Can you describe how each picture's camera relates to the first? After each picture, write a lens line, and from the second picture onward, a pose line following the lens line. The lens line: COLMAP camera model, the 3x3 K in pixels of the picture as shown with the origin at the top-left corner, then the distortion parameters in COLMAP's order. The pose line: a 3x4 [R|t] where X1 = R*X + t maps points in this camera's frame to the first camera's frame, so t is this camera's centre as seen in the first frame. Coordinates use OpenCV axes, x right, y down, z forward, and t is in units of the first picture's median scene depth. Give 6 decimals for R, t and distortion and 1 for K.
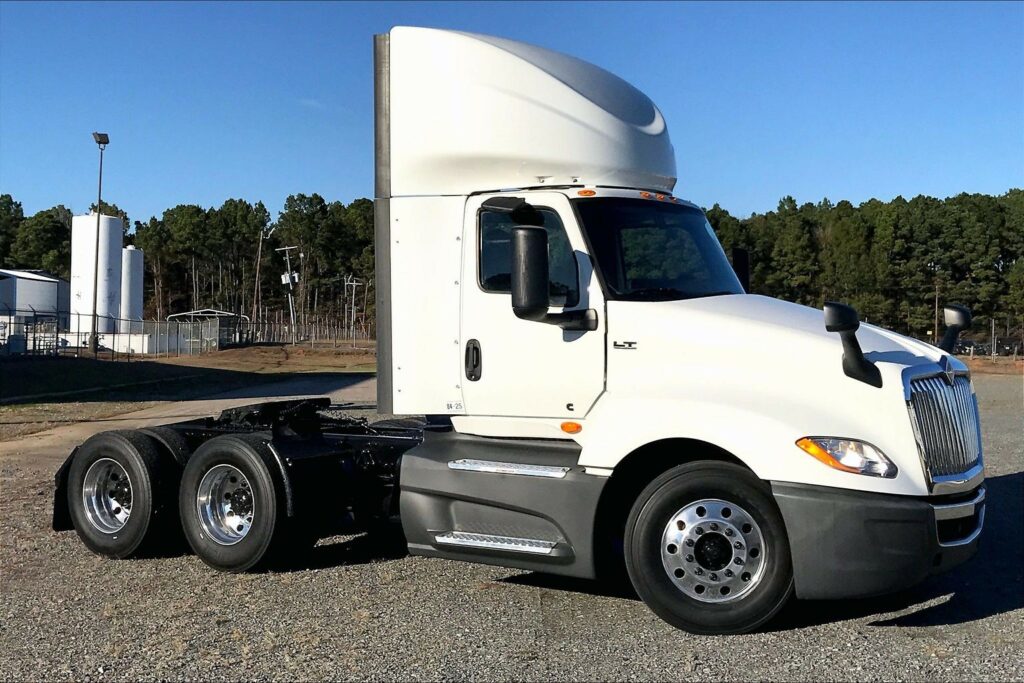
lens RADIAL K [[921.5, 0, 512.0], [0, 921.5, 341.5], [0, 0, 1]] dist [0.081583, -0.001838]
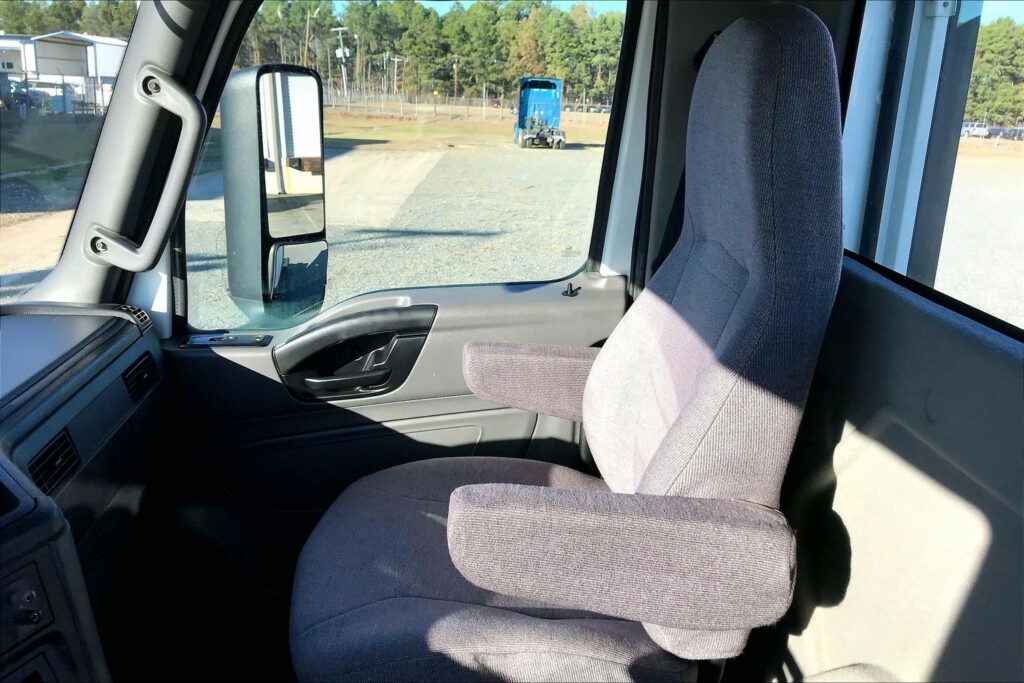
lens RADIAL K [[849.8, 0, 494.9], [0, 849.8, 340.2], [0, 0, 1]] dist [0.040323, -0.043678]
pose [[0.999197, 0.038655, -0.010500, 0.009562], [-0.034774, 0.967205, 0.251607, 0.017508], [0.019881, -0.251040, 0.967773, -0.350474]]
